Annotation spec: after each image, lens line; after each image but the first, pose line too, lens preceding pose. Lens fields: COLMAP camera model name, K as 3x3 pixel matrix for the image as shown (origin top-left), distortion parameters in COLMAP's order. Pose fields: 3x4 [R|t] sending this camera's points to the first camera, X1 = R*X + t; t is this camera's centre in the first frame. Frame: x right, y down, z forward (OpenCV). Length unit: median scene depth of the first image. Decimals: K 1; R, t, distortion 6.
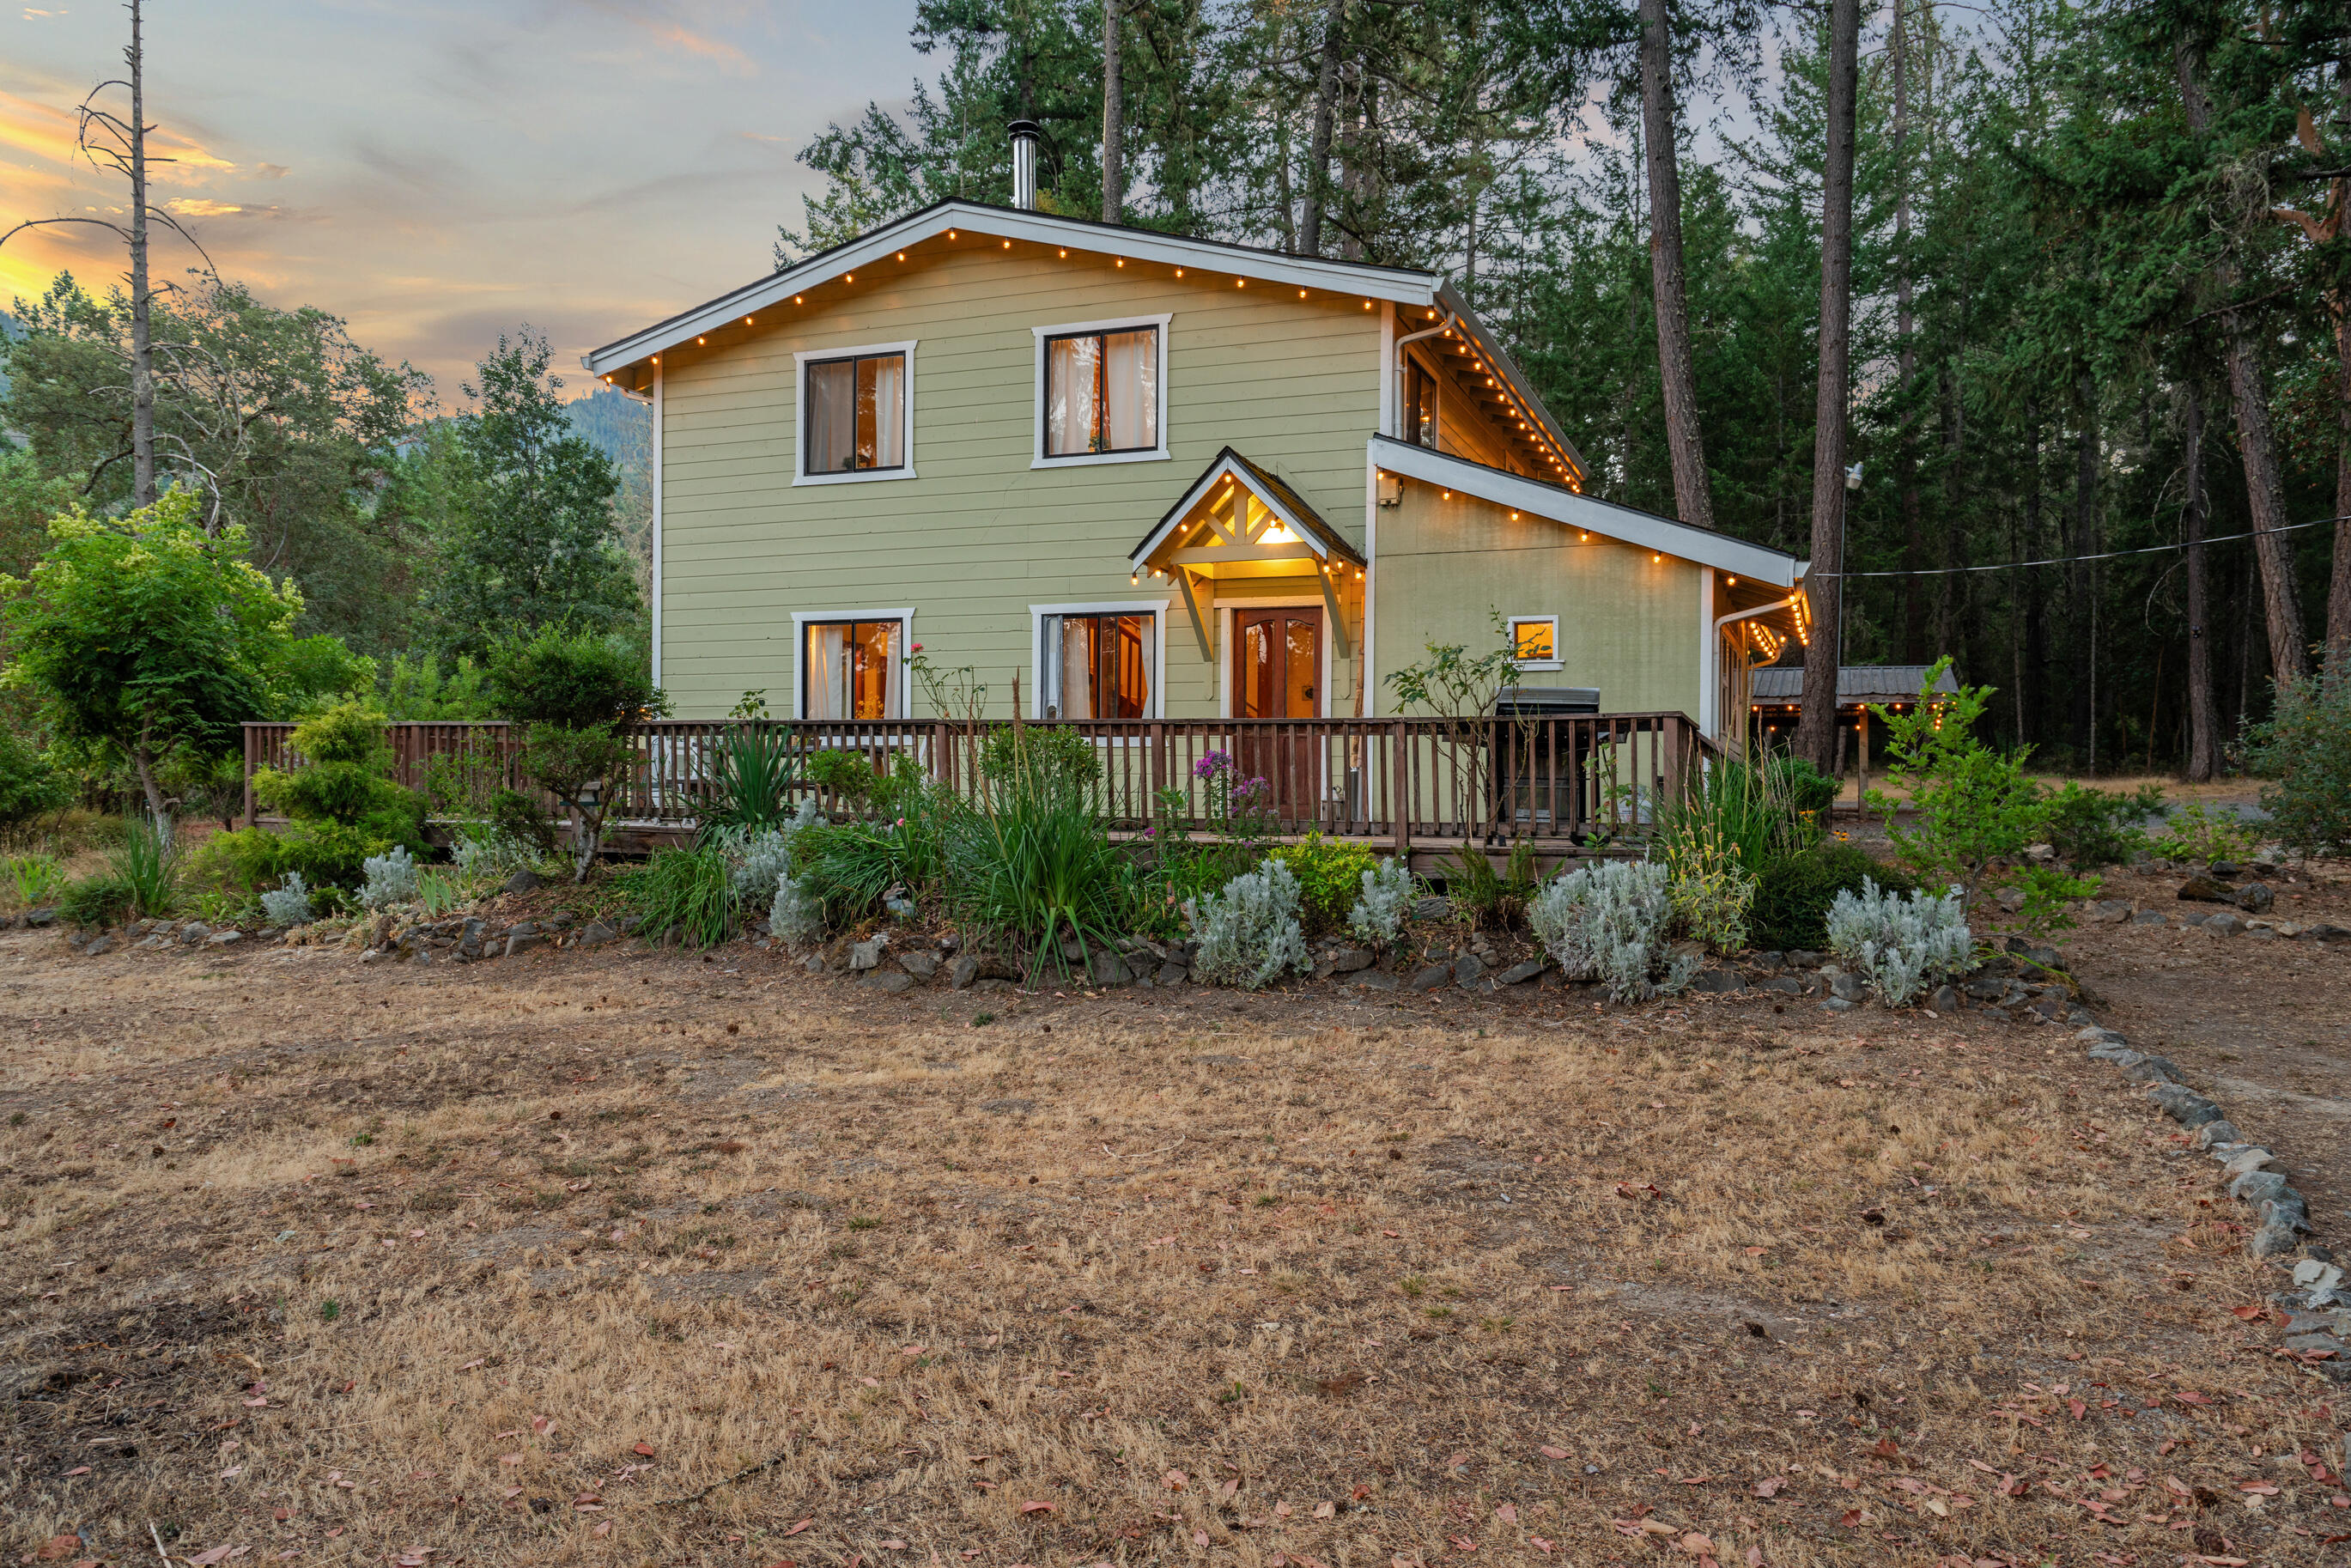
lens RADIAL K [[1623.1, 0, 1176.1], [0, 1623.1, 779.0], [0, 0, 1]] dist [0.008727, 0.003866]
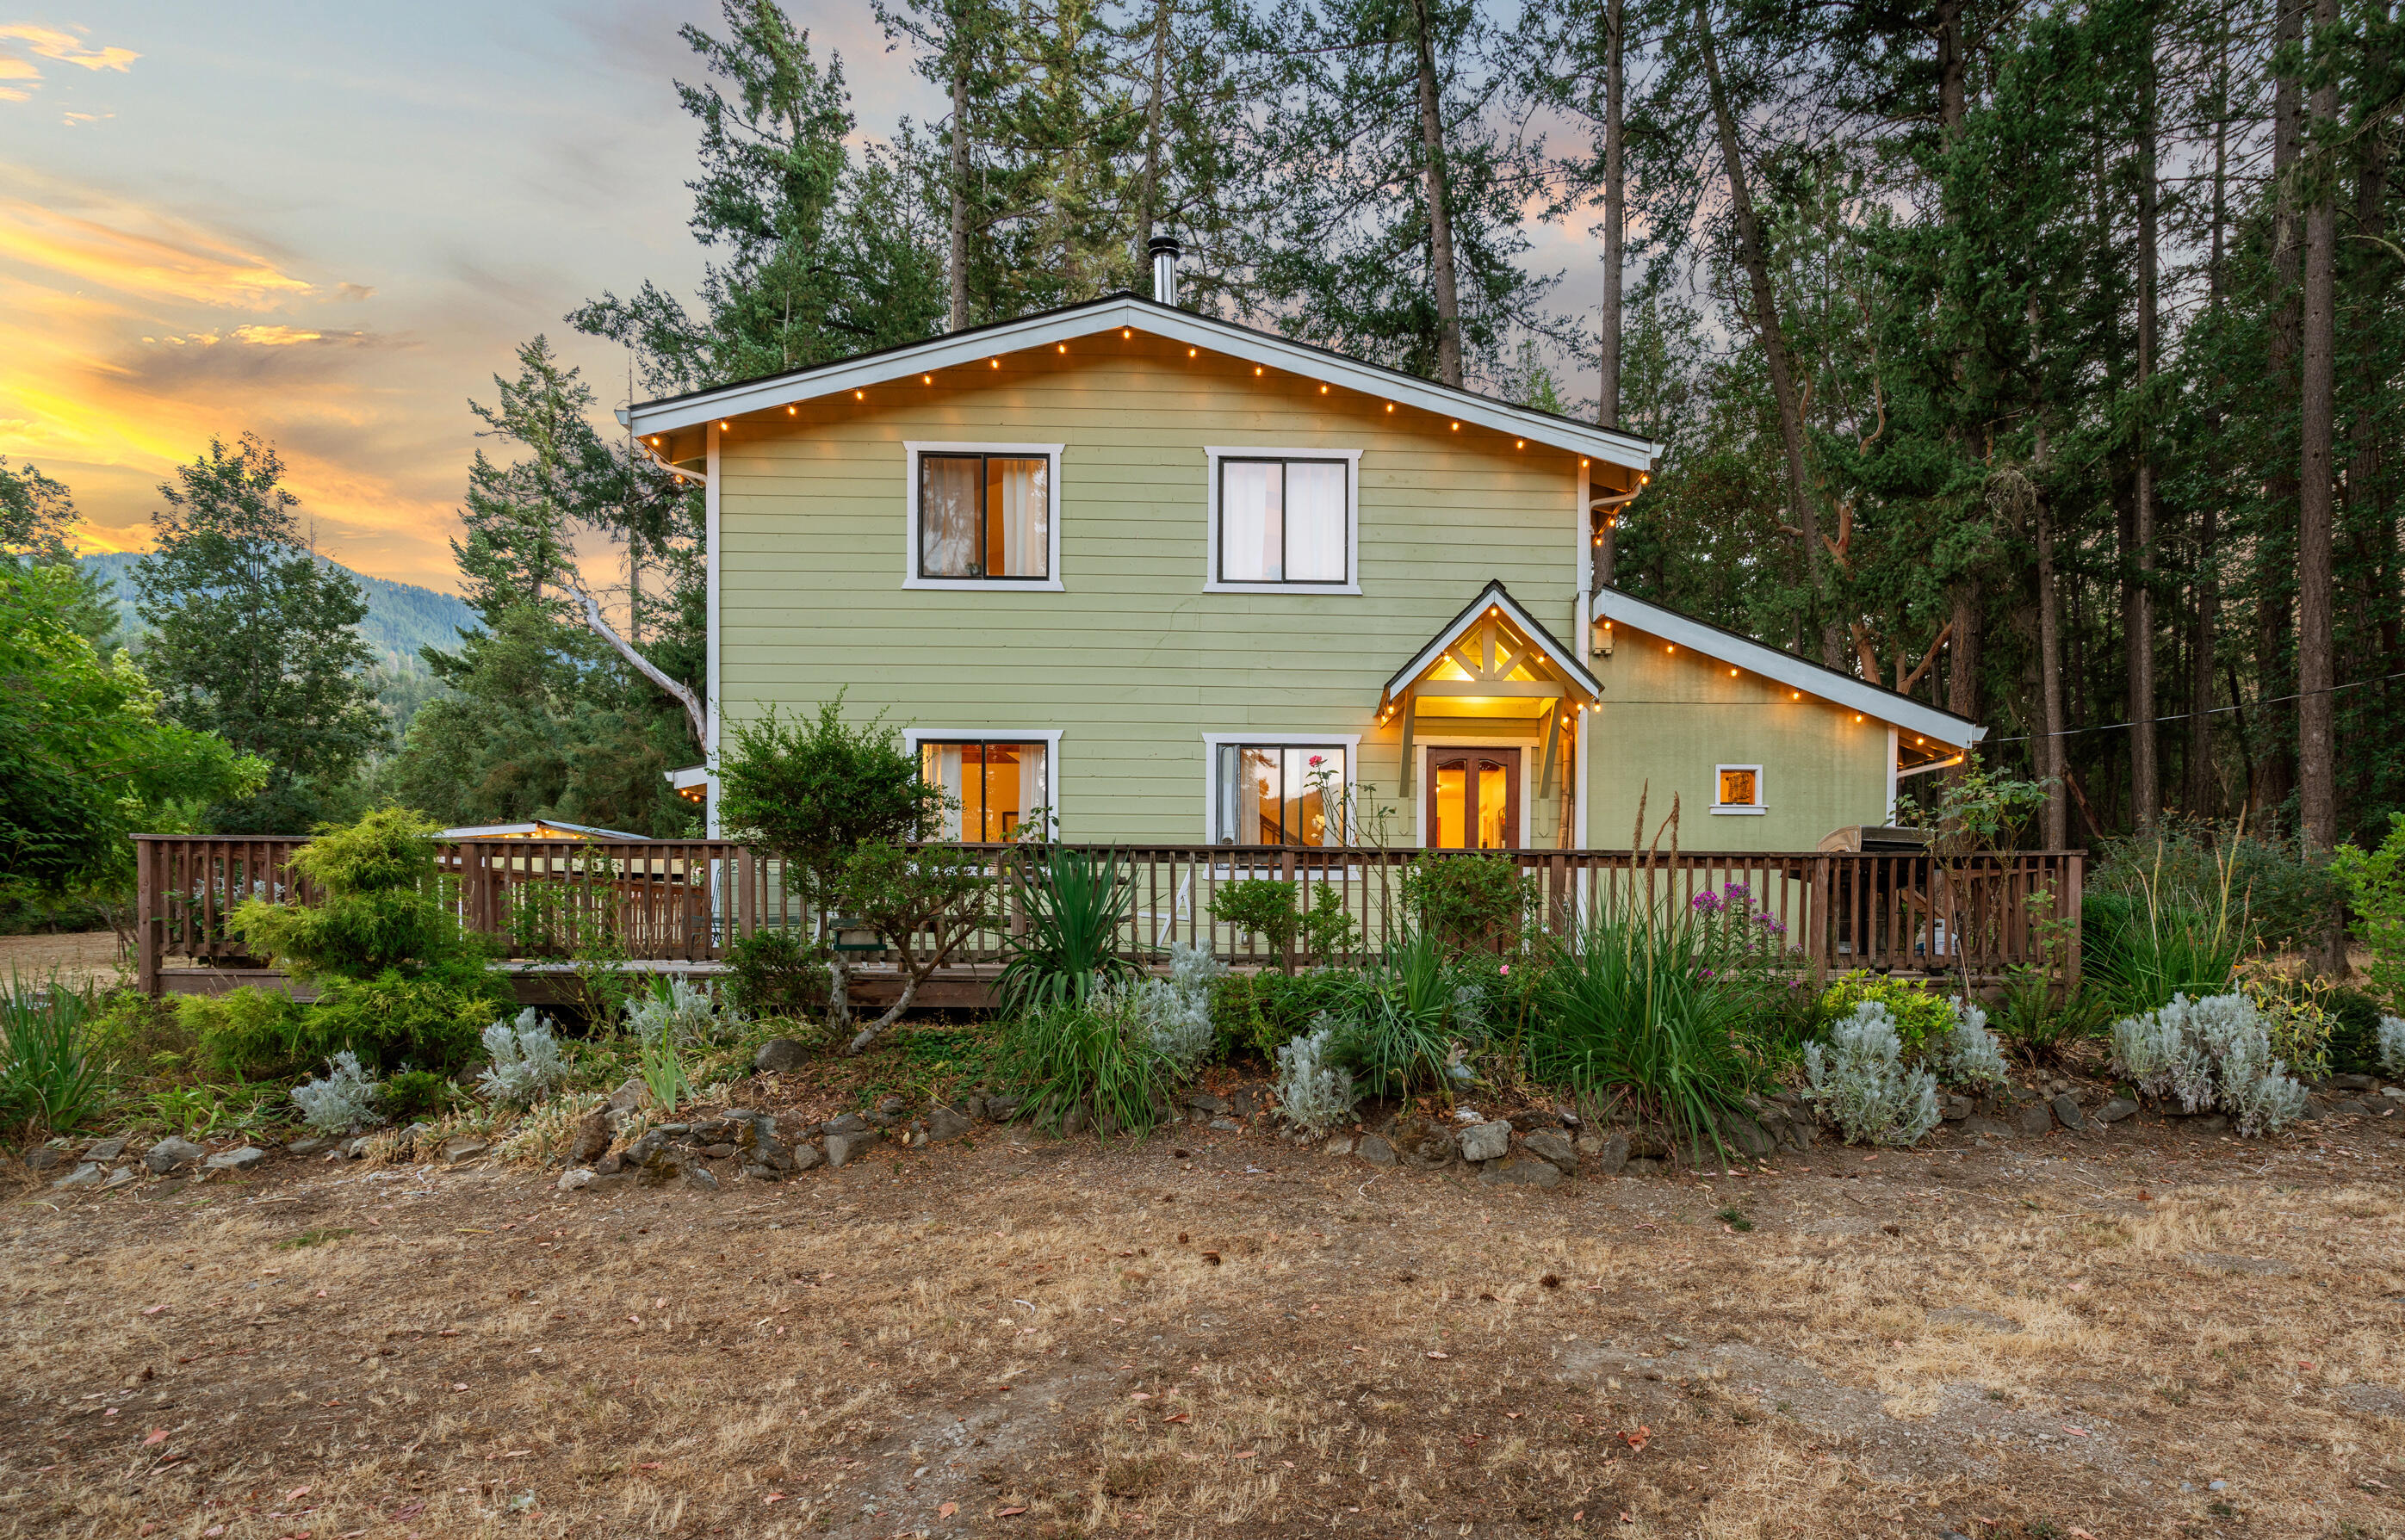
lens RADIAL K [[1132.9, 0, 1195.6], [0, 1132.9, 922.2], [0, 0, 1]] dist [-0.004406, 0.000982]
pose [[0.913728, -0.005578, 0.406288, -0.356042], [0.001117, 0.999936, 0.011215, -0.001877], [-0.406325, -0.009794, 0.913676, 0.369802]]
